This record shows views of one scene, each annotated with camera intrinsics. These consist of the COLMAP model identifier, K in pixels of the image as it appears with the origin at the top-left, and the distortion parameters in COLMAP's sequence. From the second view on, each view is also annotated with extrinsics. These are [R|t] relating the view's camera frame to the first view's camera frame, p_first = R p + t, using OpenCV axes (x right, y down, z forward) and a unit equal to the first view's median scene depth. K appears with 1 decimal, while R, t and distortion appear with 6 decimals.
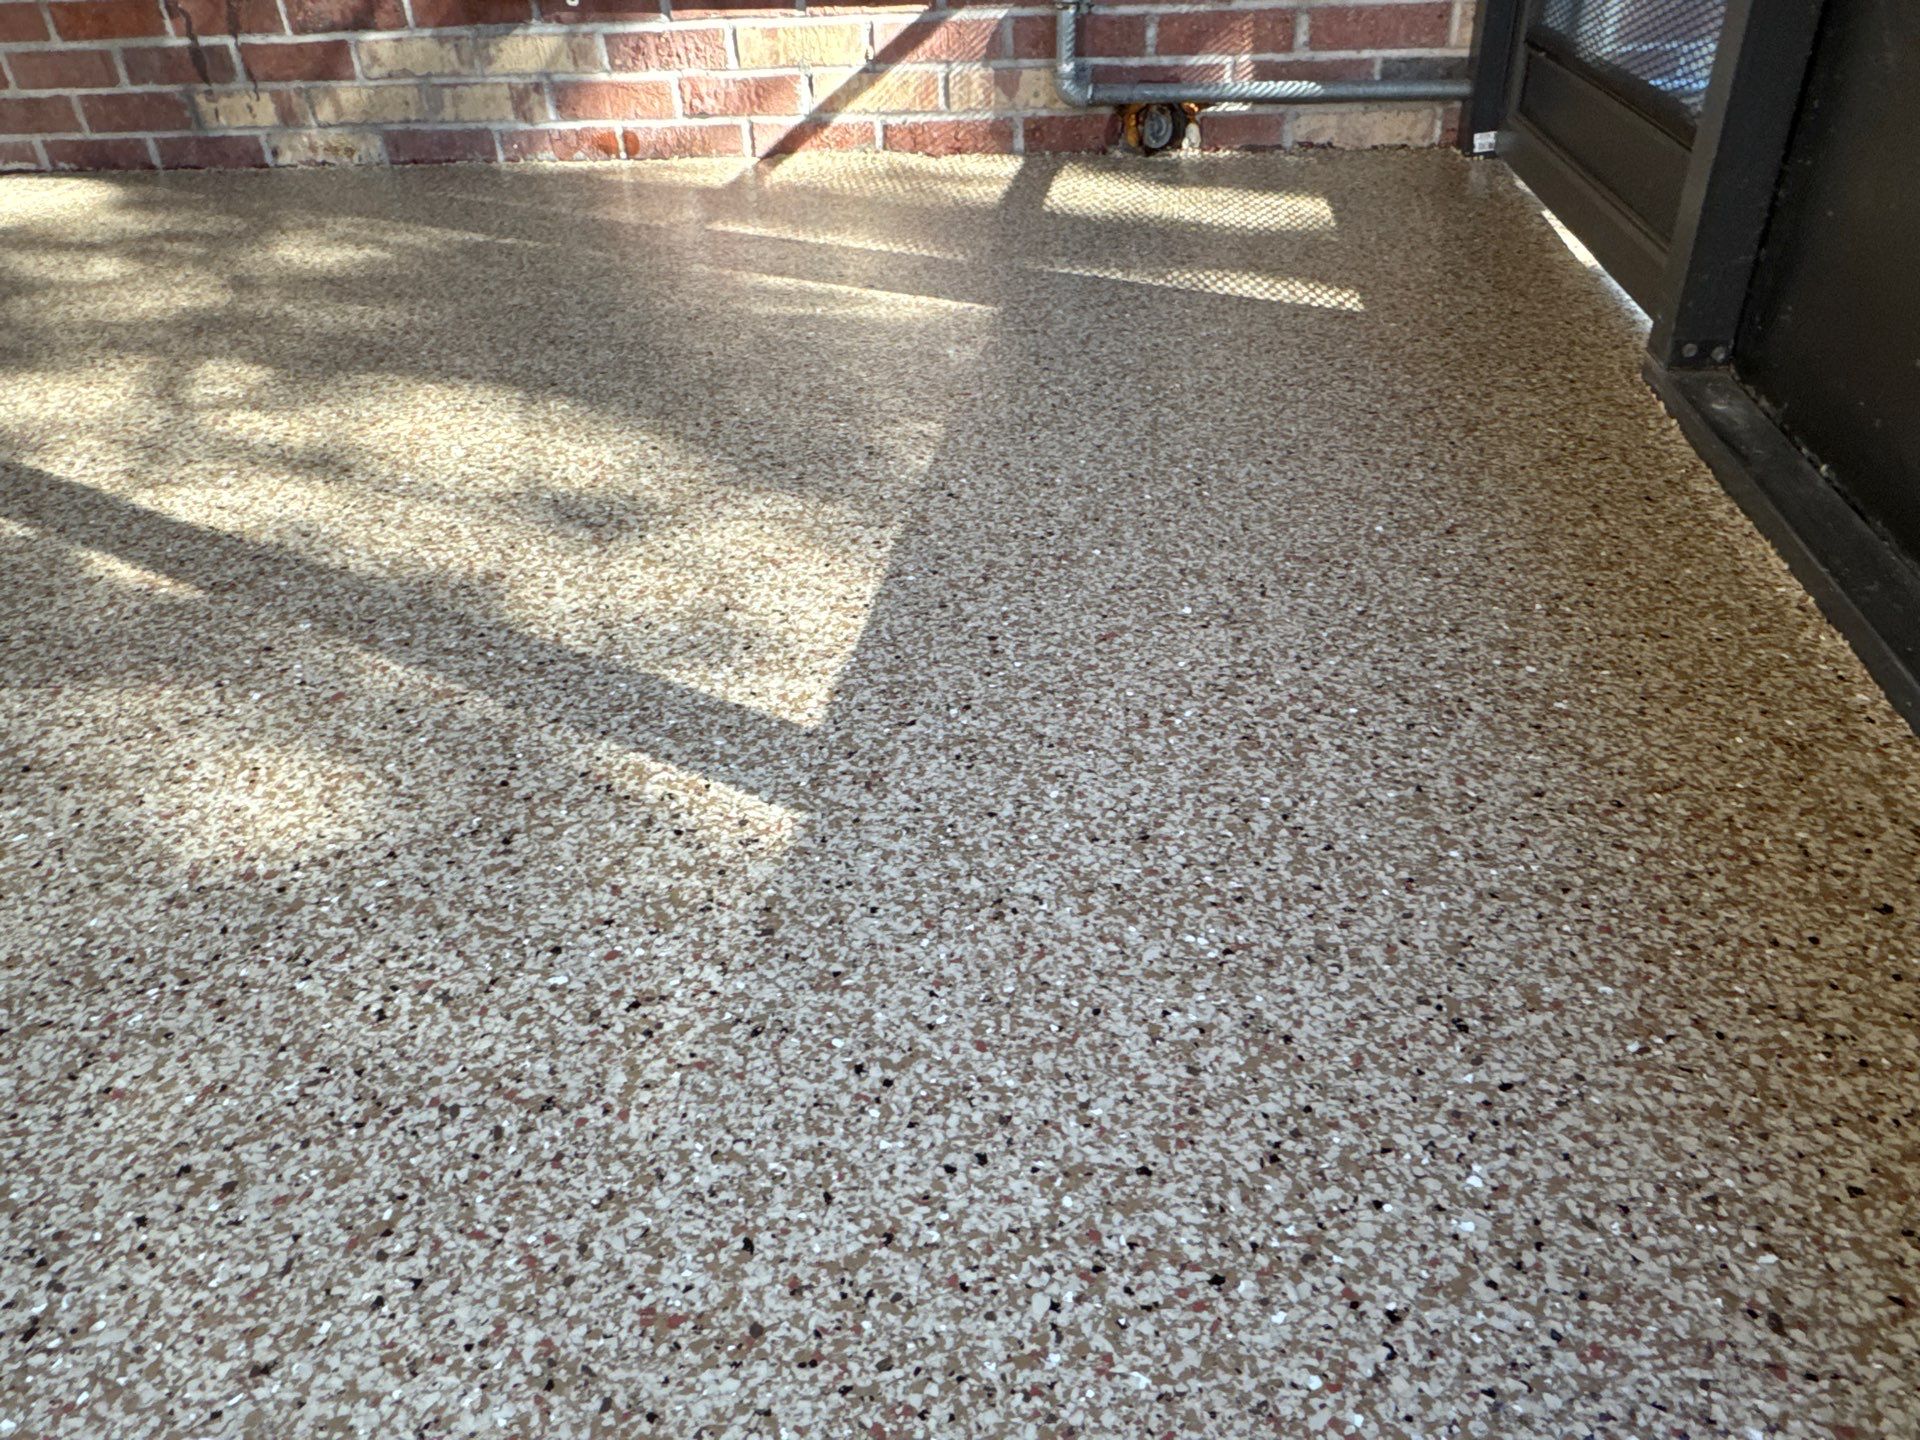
lens RADIAL K [[1347.8, 0, 953.5], [0, 1347.8, 722.3], [0, 0, 1]] dist [-0.006521, 0.006024]
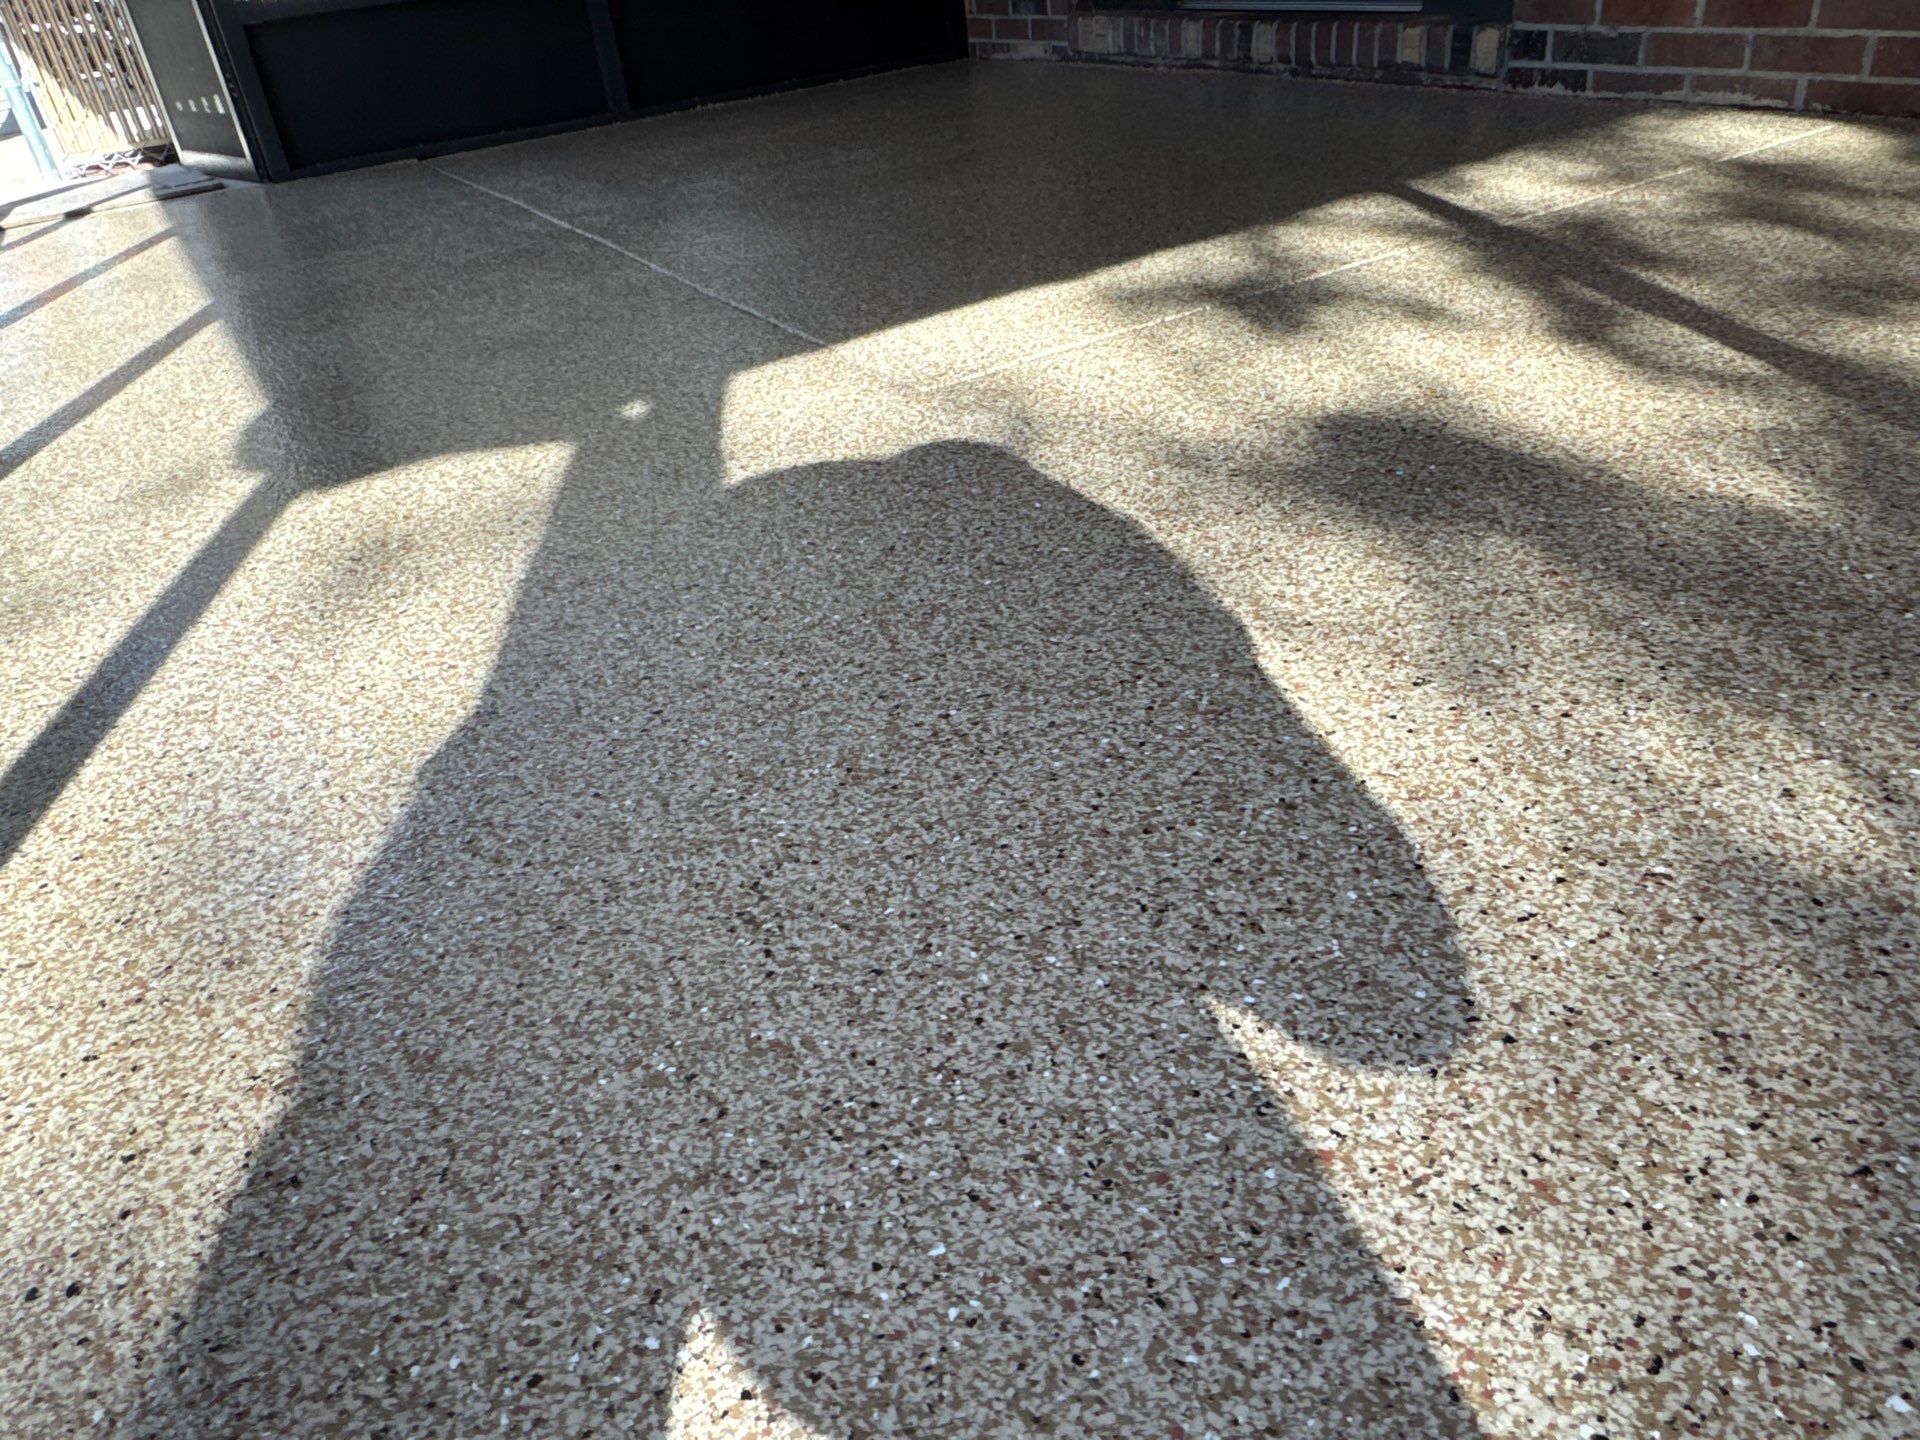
lens RADIAL K [[1346.9, 0, 950.9], [0, 1346.9, 723.7], [0, 0, 1]] dist [-0.003676, 0.001192]
pose [[0.629696, 0.392383, -0.670462, -0.626629], [-0.364869, 0.911327, 0.190665, 0.150949], [0.685824, 0.124570, 0.717027, -0.313462]]
